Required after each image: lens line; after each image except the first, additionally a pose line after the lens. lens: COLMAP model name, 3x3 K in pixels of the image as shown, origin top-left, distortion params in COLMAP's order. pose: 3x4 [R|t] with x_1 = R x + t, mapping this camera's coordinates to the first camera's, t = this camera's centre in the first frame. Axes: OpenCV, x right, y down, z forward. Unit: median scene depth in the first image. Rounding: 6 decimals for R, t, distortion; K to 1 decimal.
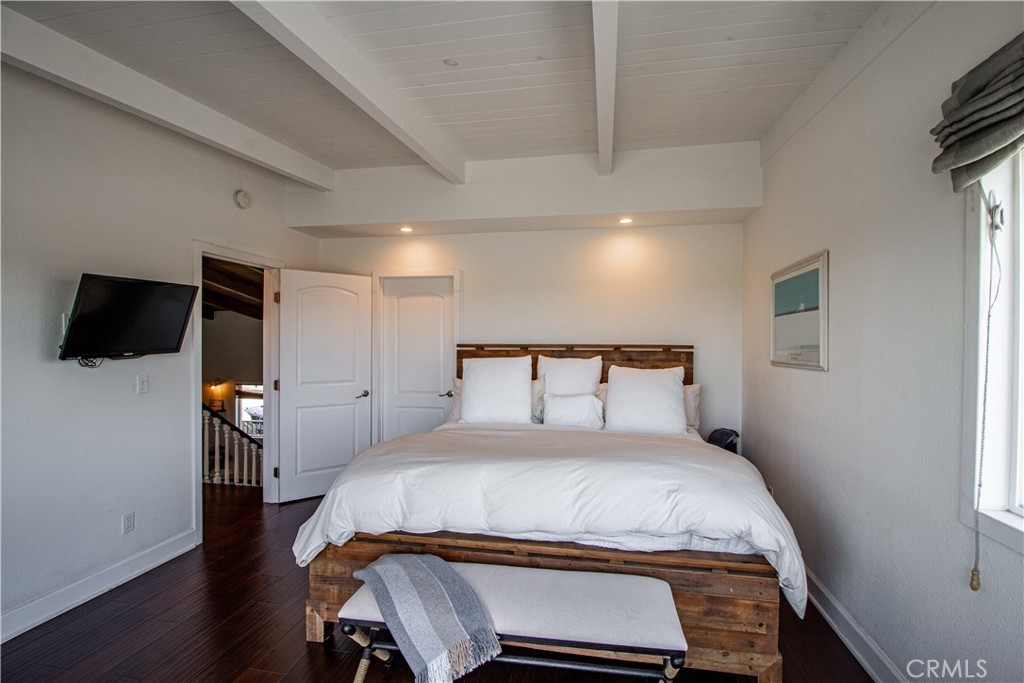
lens RADIAL K [[475.2, 0, 520.9], [0, 475.2, 347.6], [0, 0, 1]] dist [-0.000459, -0.012321]
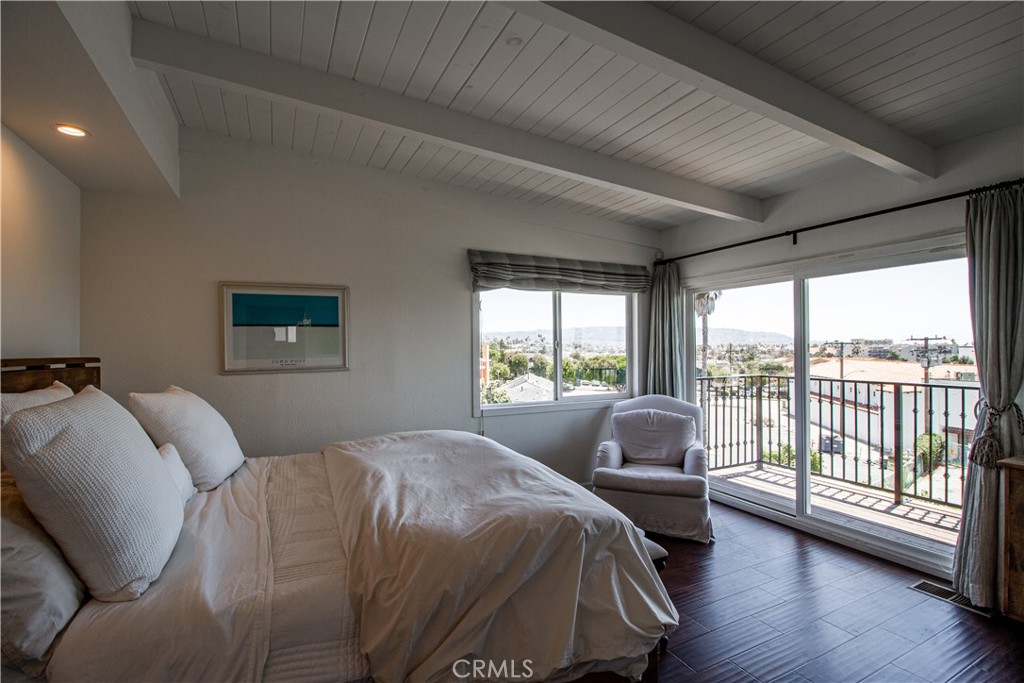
lens RADIAL K [[475.2, 0, 520.9], [0, 475.2, 347.6], [0, 0, 1]] dist [-0.000459, -0.012321]
pose [[-0.603245, 0.004085, 0.797546, -0.580233], [0.016201, 0.999843, 0.007133, -0.015251], [-0.797392, 0.017224, -0.603216, 1.022797]]
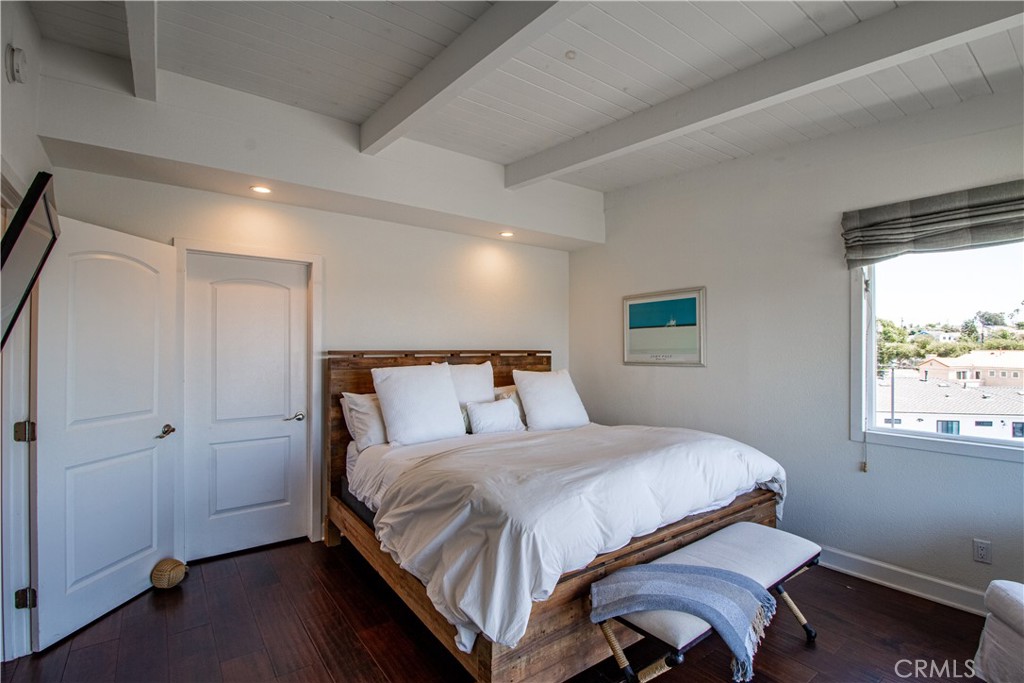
lens RADIAL K [[475.2, 0, 520.9], [0, 475.2, 347.6], [0, 0, 1]] dist [-0.000459, -0.012321]
pose [[0.675811, -0.000730, 0.737075, -0.607727], [0.010147, 0.999914, -0.008313, -0.003302], [-0.737006, 0.013097, 0.675760, 0.289679]]
